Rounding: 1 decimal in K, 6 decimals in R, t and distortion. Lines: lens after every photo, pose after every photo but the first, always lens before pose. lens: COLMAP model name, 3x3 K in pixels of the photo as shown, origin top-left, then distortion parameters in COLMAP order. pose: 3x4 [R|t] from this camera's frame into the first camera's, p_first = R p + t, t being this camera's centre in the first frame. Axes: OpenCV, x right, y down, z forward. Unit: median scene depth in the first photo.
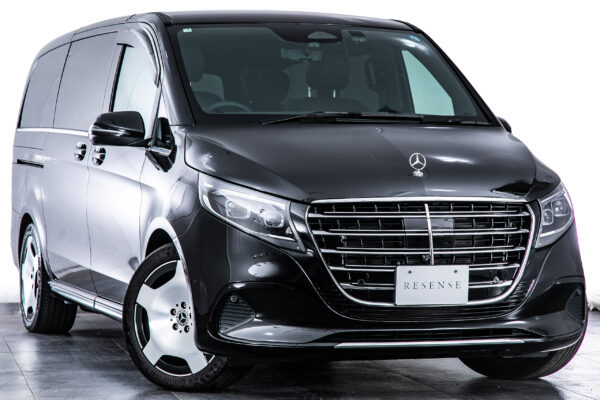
lens RADIAL K [[2015.7, 0, 300.1], [0, 2015.7, 196.9], [0, 0, 1]] dist [0.355151, 0.000000]
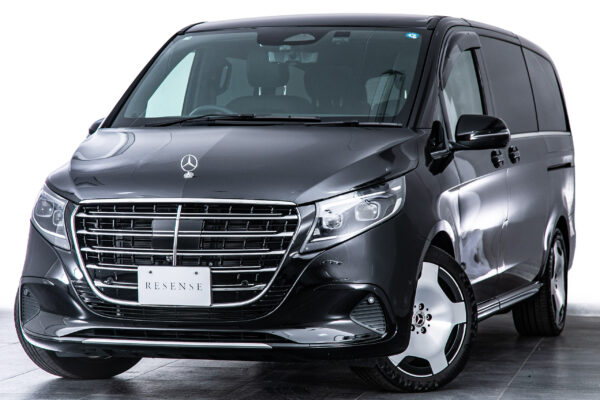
lens RADIAL K [[2015.7, 0, 297.9], [0, 2015.7, 202.6], [0, 0, 1]] dist [0.355151, 0.000000]
pose [[0.805281, 0.010802, -0.592794, 0.707213], [-0.010656, 0.999936, 0.003745, -0.002268], [0.592797, 0.003301, 0.805345, 0.225297]]
